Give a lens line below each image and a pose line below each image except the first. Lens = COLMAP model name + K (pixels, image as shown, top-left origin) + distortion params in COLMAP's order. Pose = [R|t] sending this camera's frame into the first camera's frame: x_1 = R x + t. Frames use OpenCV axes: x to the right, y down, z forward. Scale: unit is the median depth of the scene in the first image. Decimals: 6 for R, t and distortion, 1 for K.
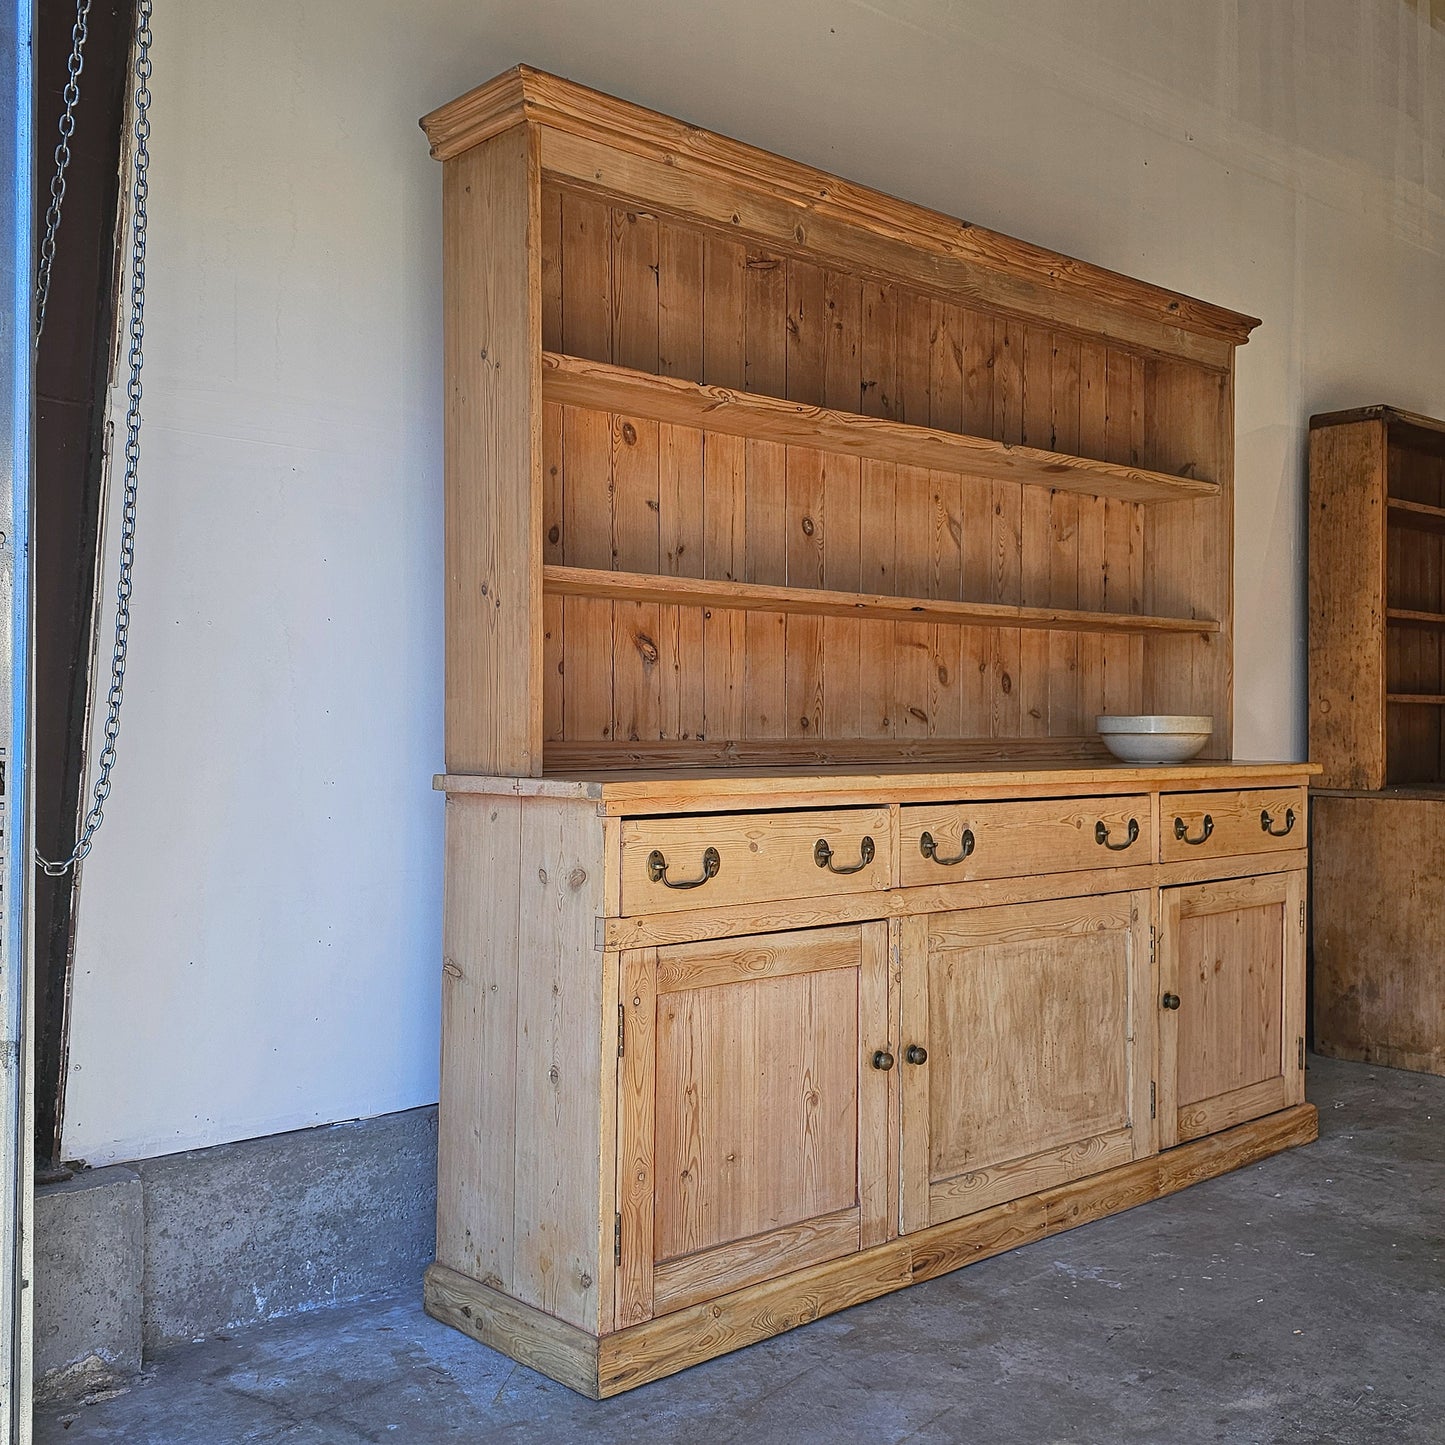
lens RADIAL K [[1504.4, 0, 708.1], [0, 1504.4, 706.6], [0, 0, 1]] dist [0.014009, 0.000000]
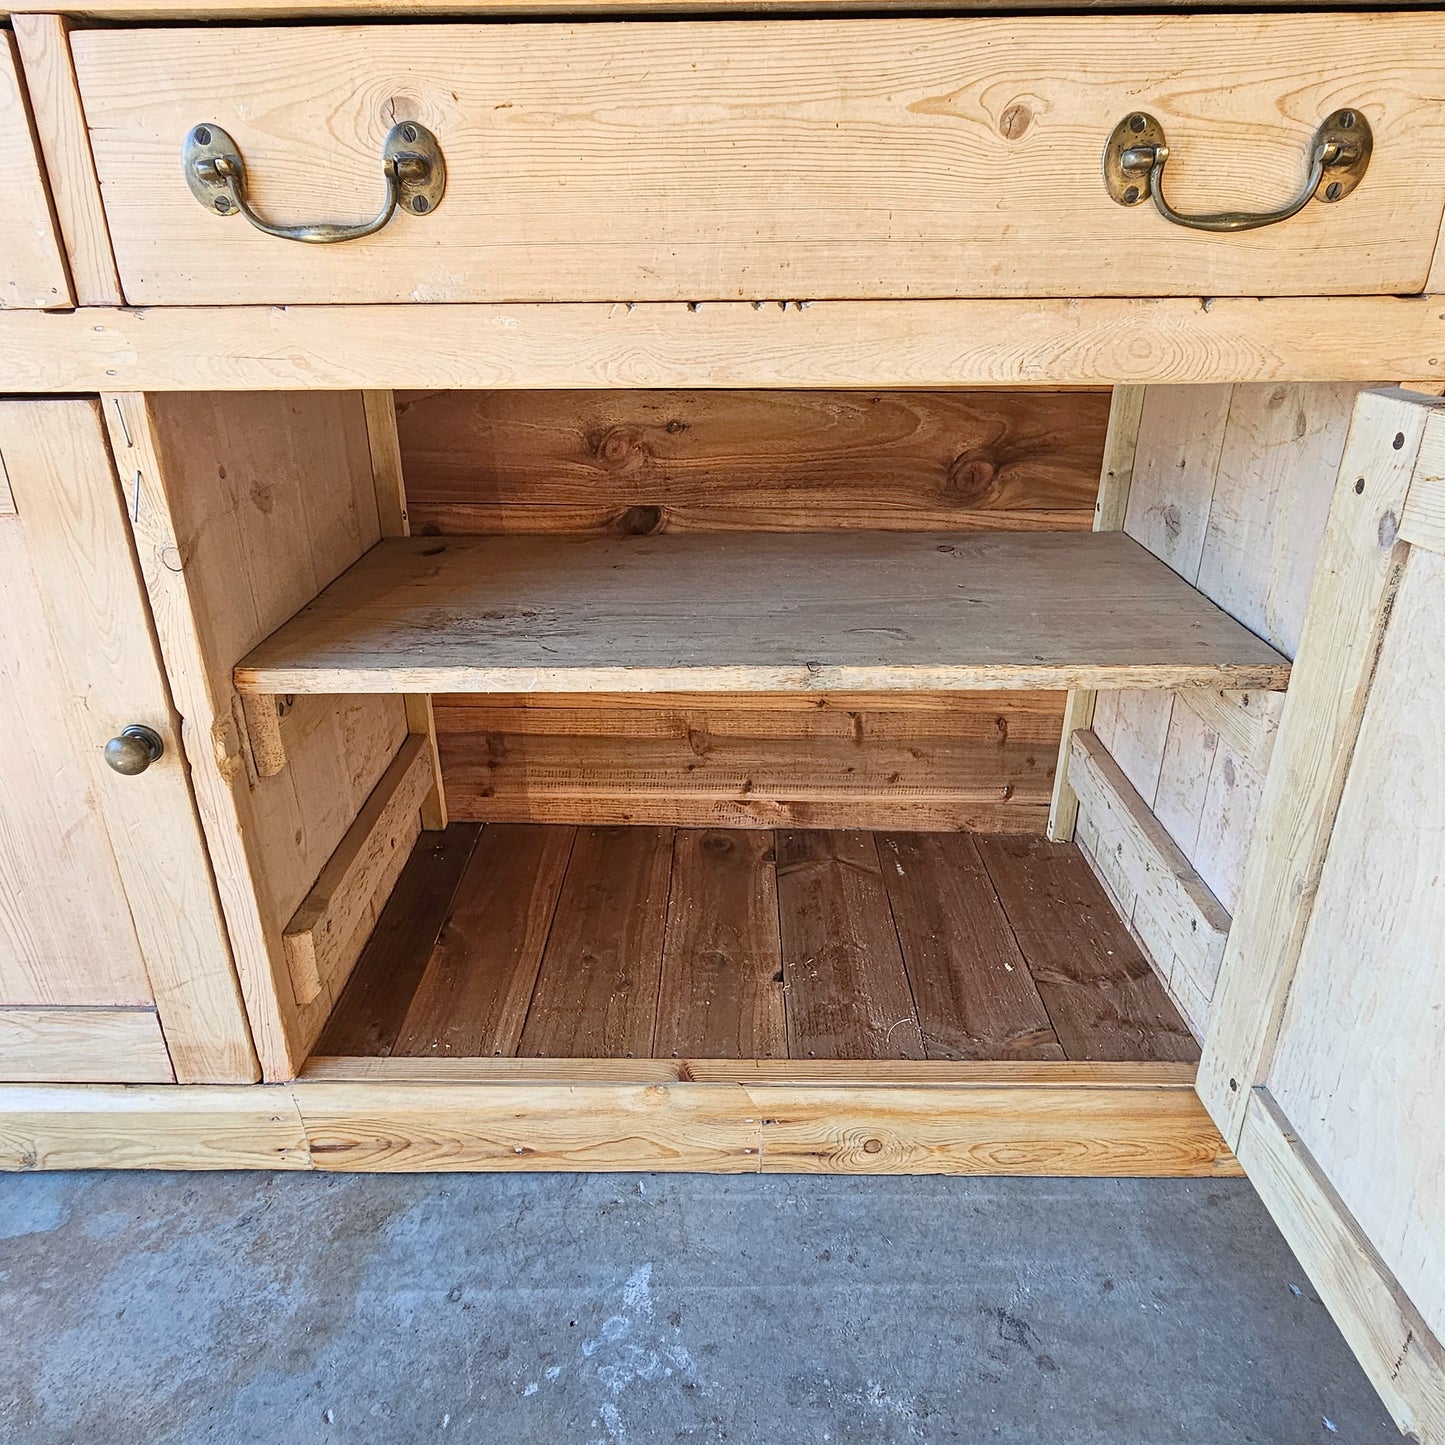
lens RADIAL K [[1046.5, 0, 719.6], [0, 1046.5, 702.0], [0, 0, 1]] dist [0.000317, -0.001656]
pose [[0.751476, 0.257601, -0.607392, 0.349051], [0.020946, 0.910846, 0.412214, 0.094011], [0.659428, -0.322492, 0.679084, 0.788485]]
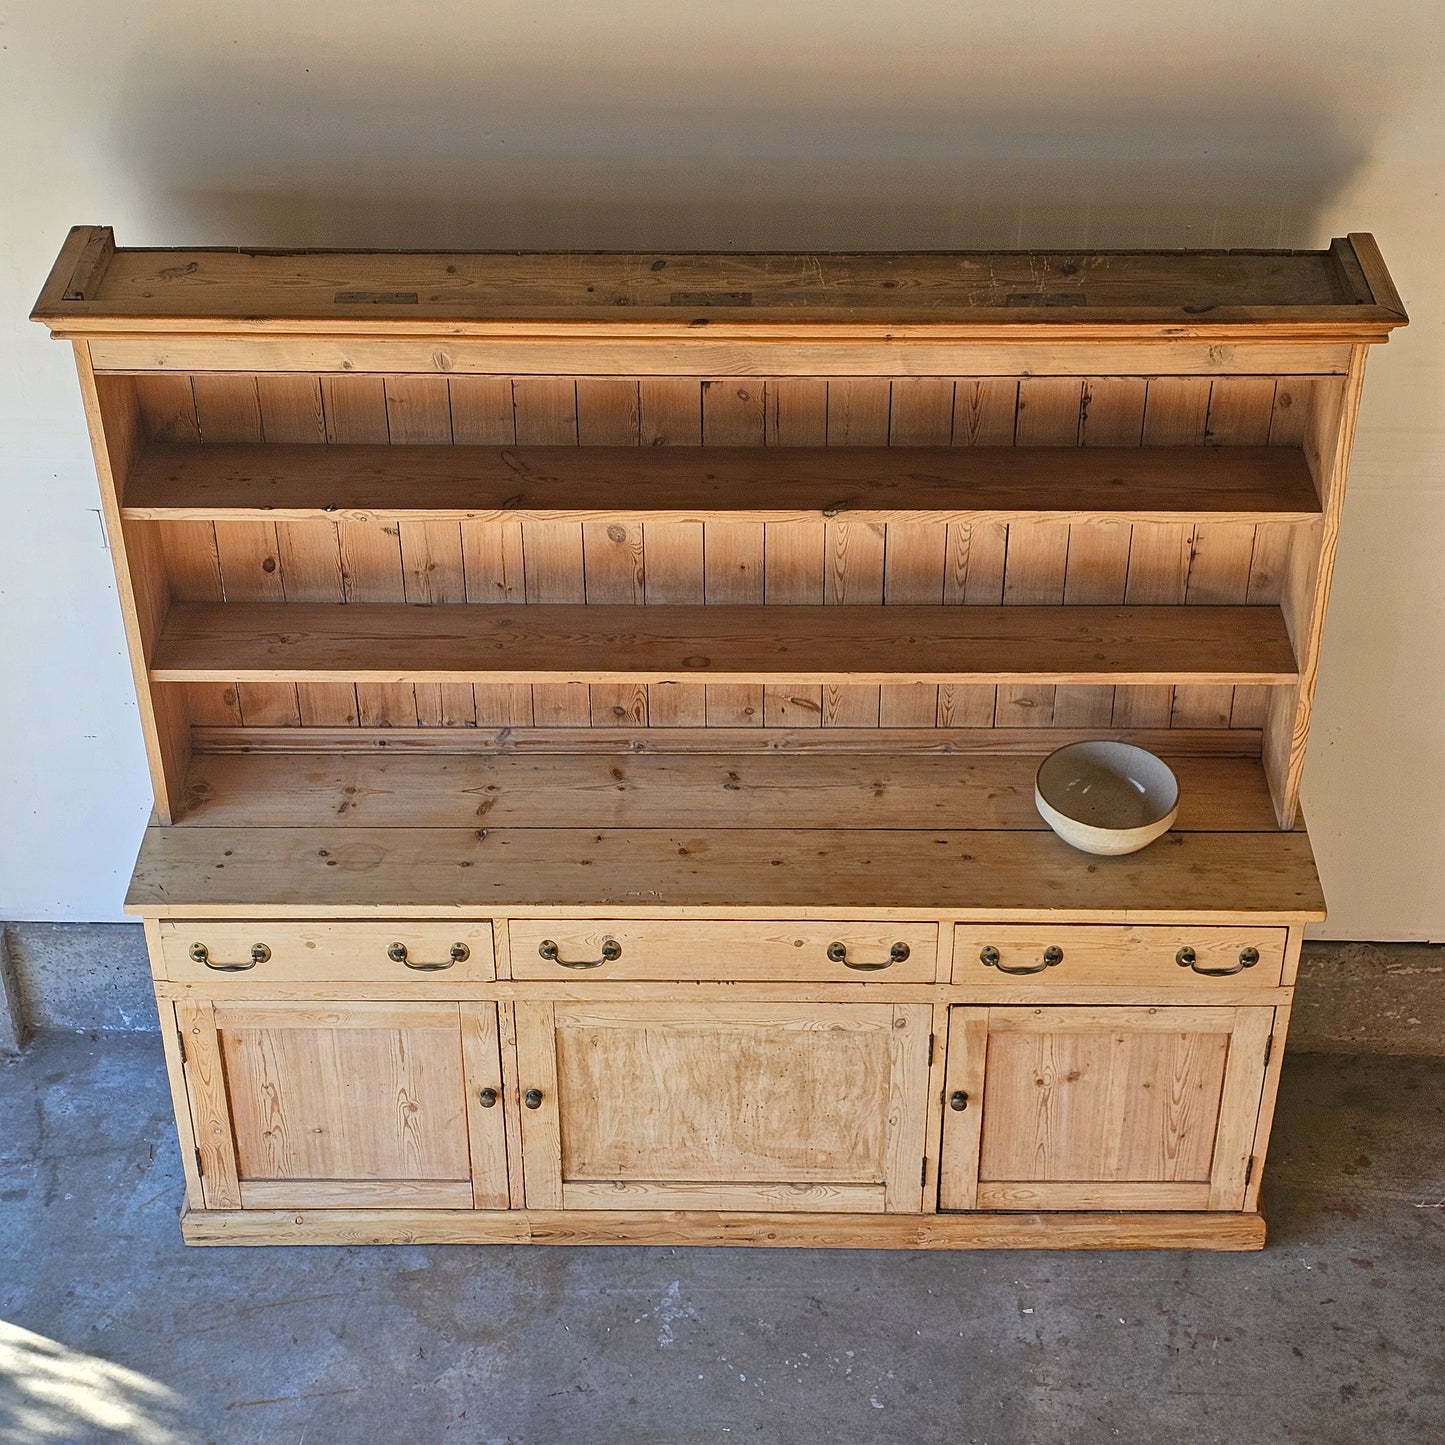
lens RADIAL K [[2688.2, 0, 731.6], [0, 2688.2, 640.2], [0, 0, 1]] dist [0.122857, 0.000000]
pose [[0.749651, 0.385220, -0.538172, 1.014574], [0.014410, 0.803460, 0.595185, -1.032671], [0.661677, -0.453936, 0.596763, 0.082305]]
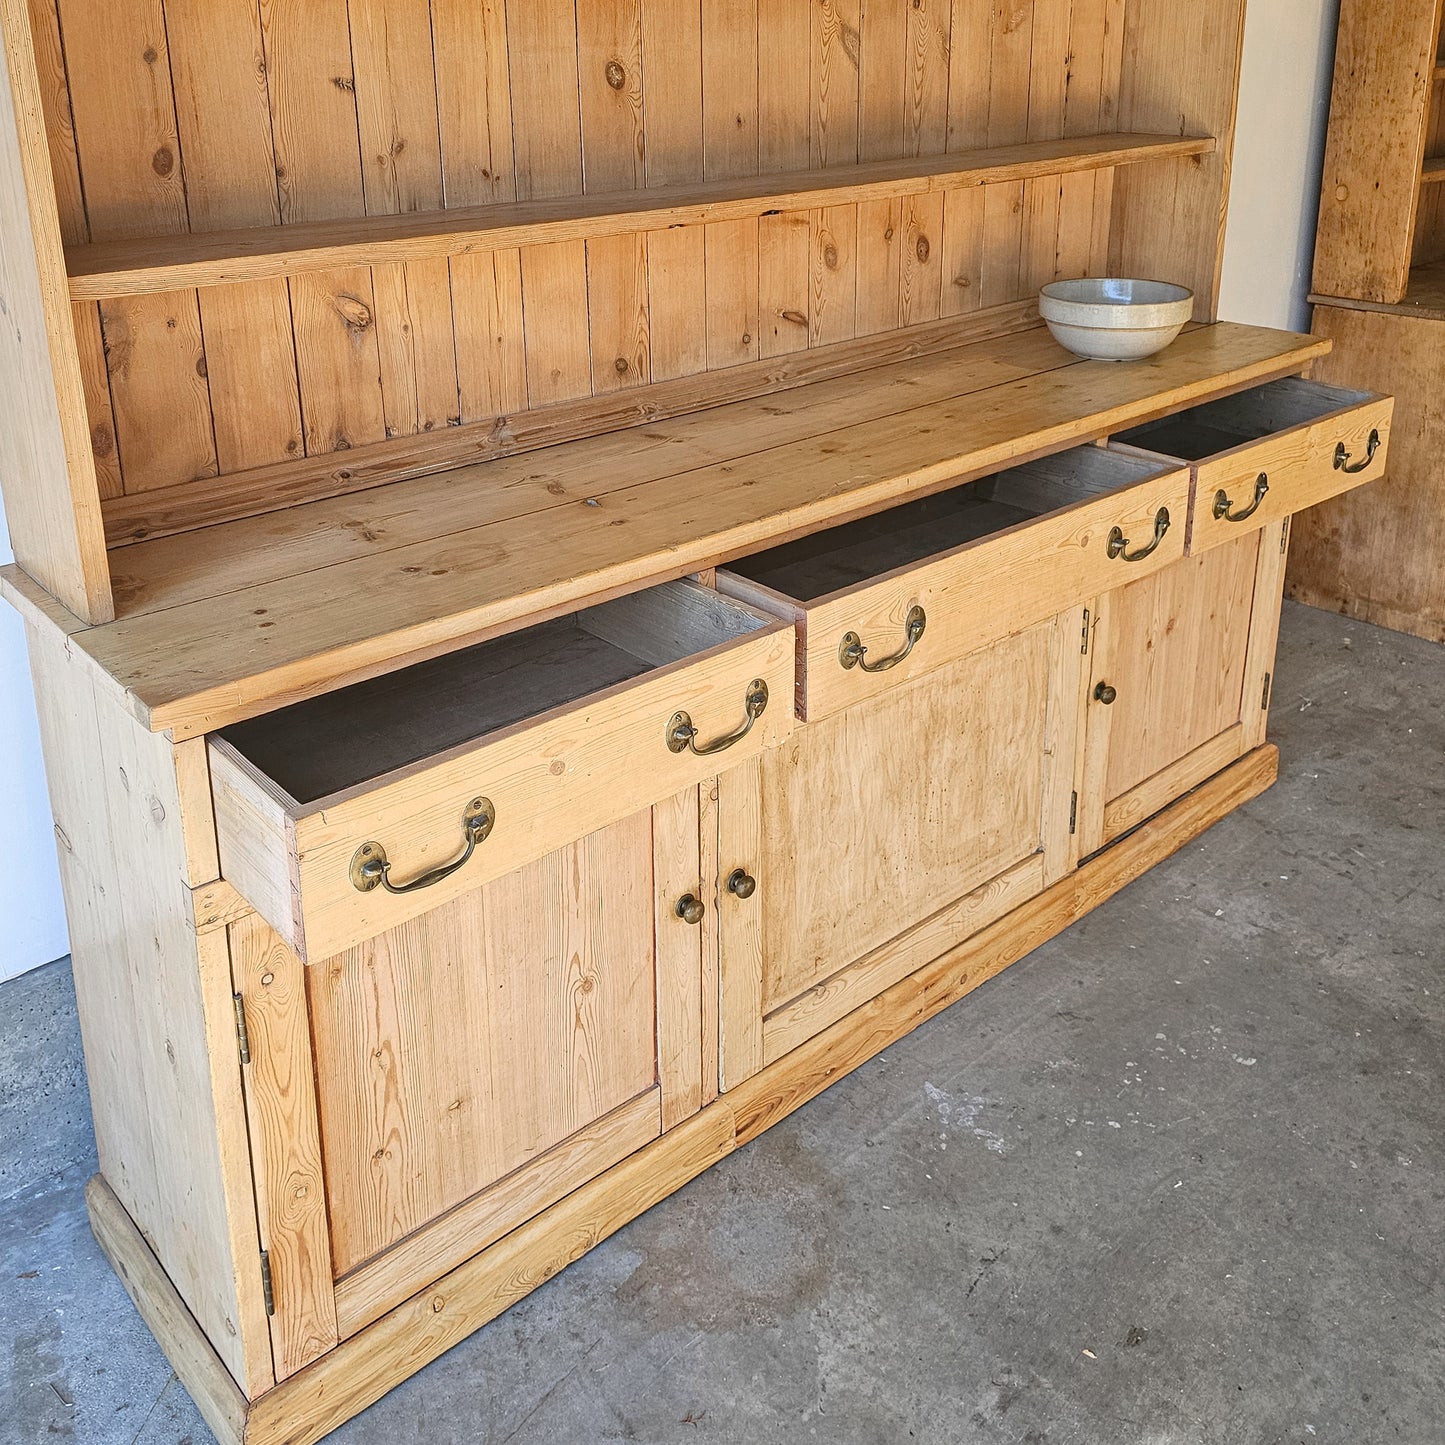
lens RADIAL K [[1474.9, 0, 755.3], [0, 1474.9, 432.5], [0, 0, 1]] dist [0.035942, 0.000000]
pose [[0.999532, -0.011347, 0.028414, 0.111821], [0.002451, 0.955394, 0.295325, -0.167932], [-0.030498, -0.295117, 0.954974, 0.331610]]
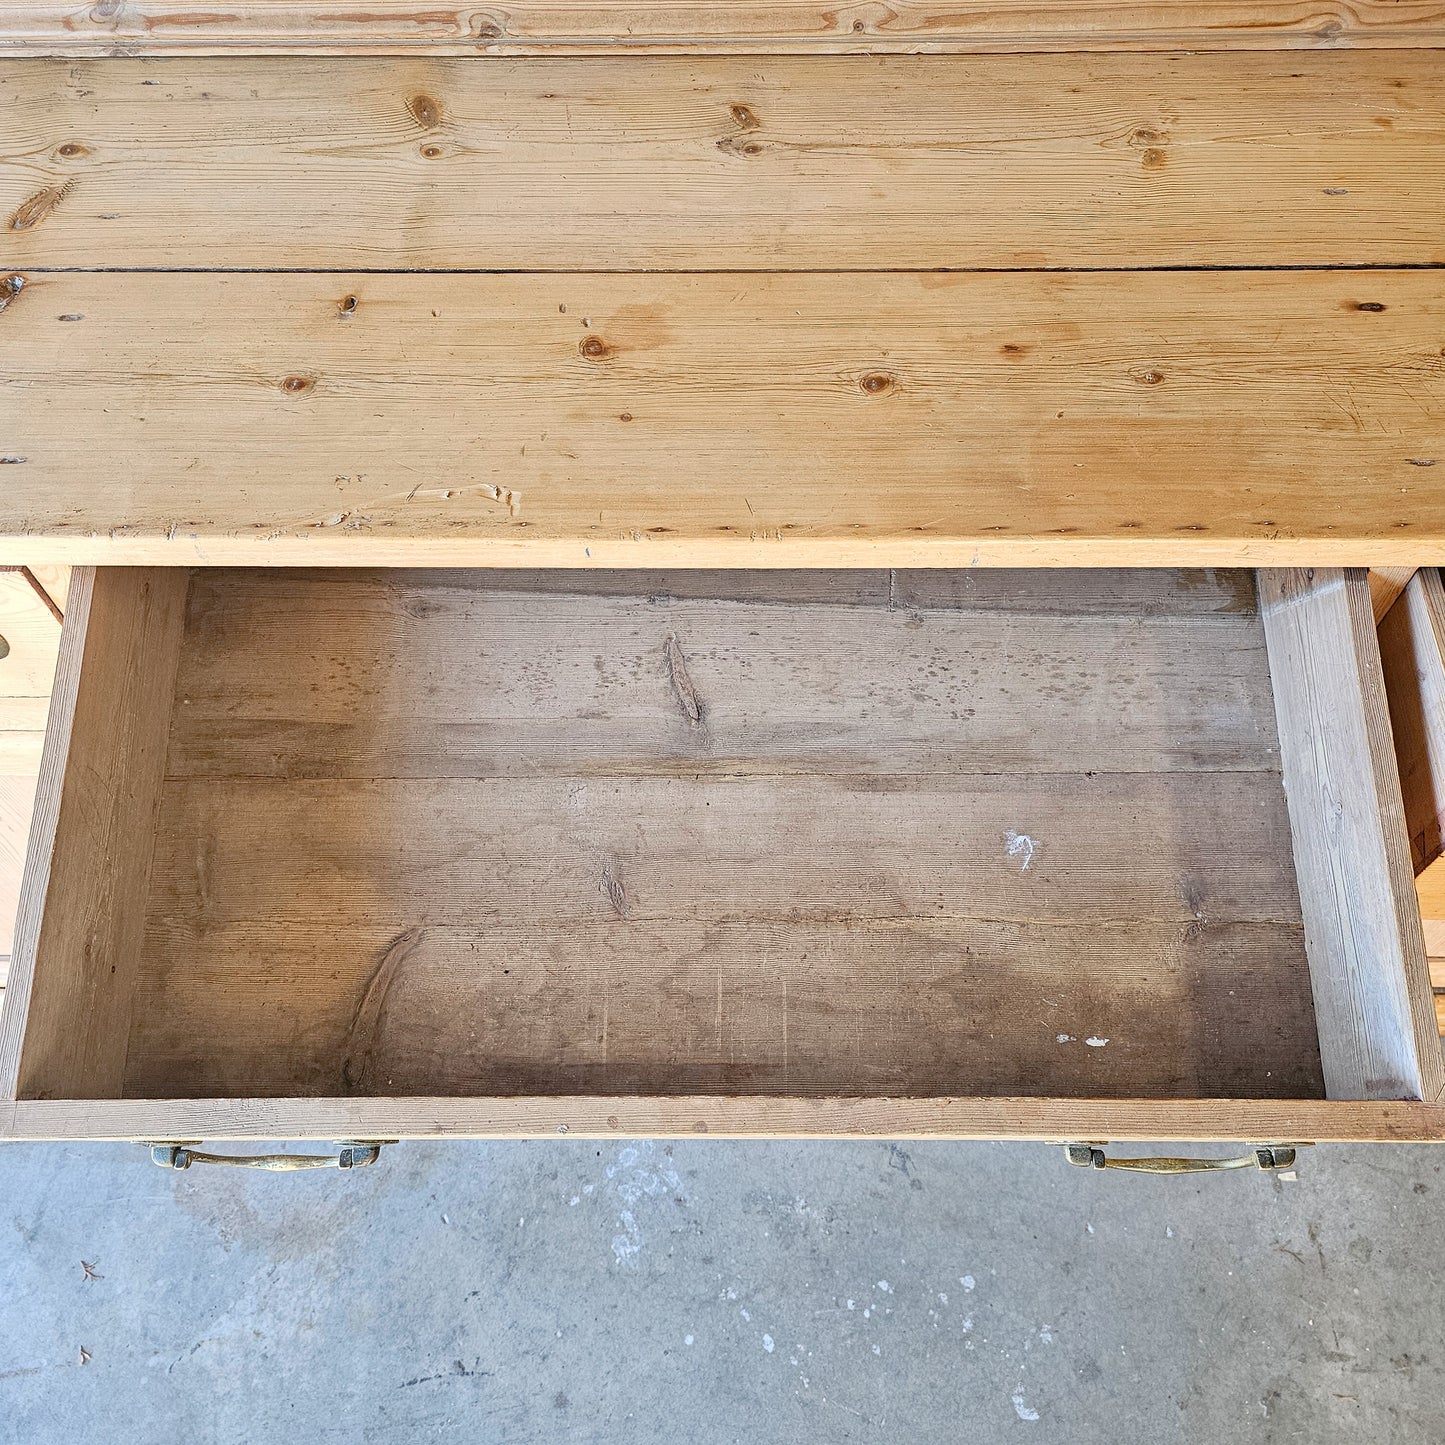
lens RADIAL K [[1362.6, 0, 741.0], [0, 1362.6, 707.9], [0, 0, 1]] dist [0.021008, 0.000000]
pose [[0.753034, 0.560447, -0.344729, 0.322845], [0.019958, 0.504223, 0.863343, -0.160537], [0.657678, -0.657007, 0.368512, 0.847570]]
